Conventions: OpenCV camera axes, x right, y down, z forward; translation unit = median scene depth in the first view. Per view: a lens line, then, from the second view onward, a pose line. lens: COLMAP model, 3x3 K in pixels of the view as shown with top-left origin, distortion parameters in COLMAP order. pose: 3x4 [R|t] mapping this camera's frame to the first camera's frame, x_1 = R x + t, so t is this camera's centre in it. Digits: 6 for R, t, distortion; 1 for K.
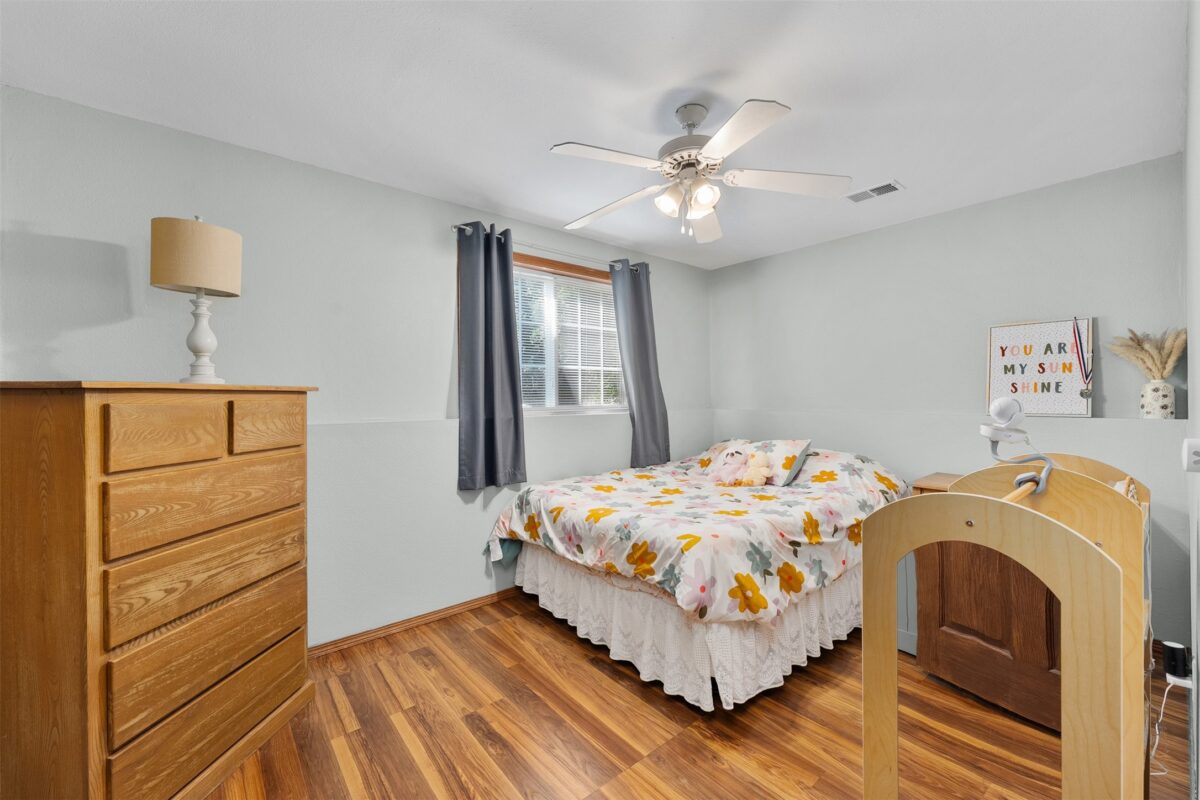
lens RADIAL K [[471.2, 0, 597.0], [0, 471.2, 394.3], [0, 0, 1]] dist [-0.000780, -0.000161]
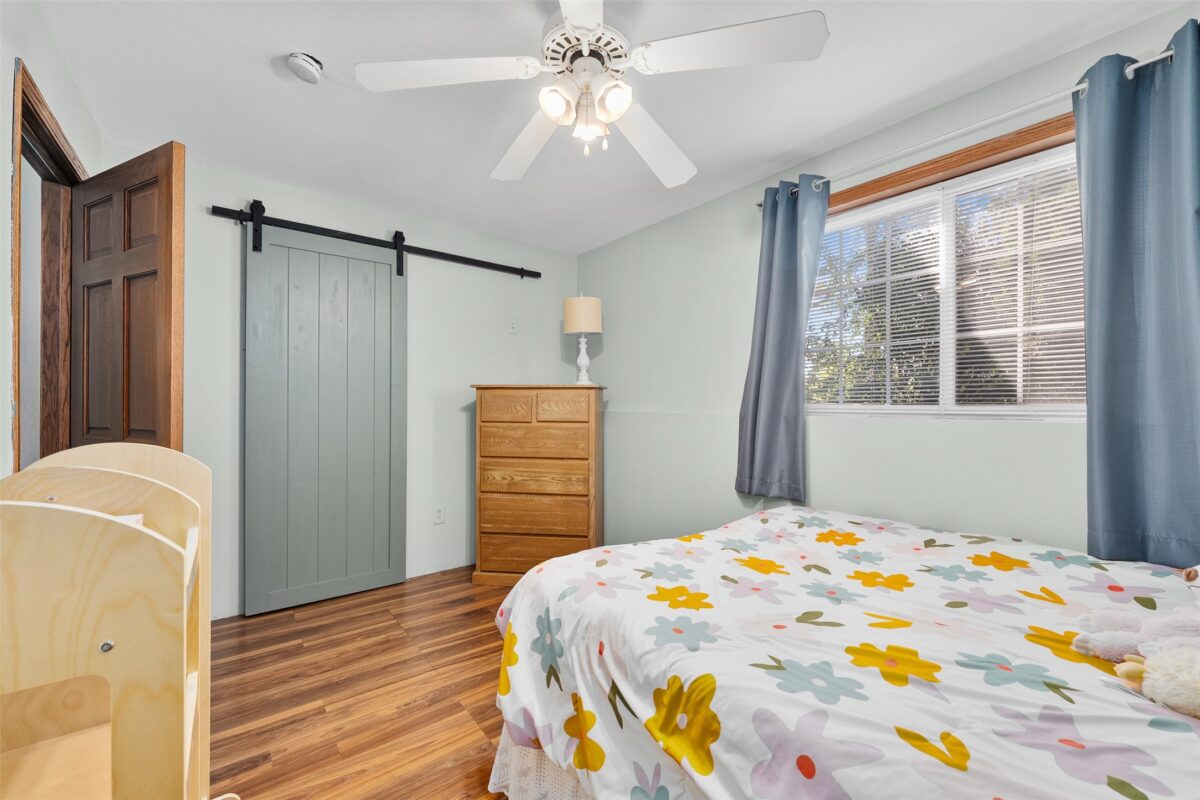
lens RADIAL K [[476.7, 0, 596.7], [0, 476.7, 398.7], [0, 0, 1]] dist [-0.002318, -0.000291]
pose [[-0.030422, -0.006088, -0.999519, 1.147372], [0.000407, 0.999981, -0.006103, 0.047673], [0.999537, -0.000592, -0.030419, 1.295178]]
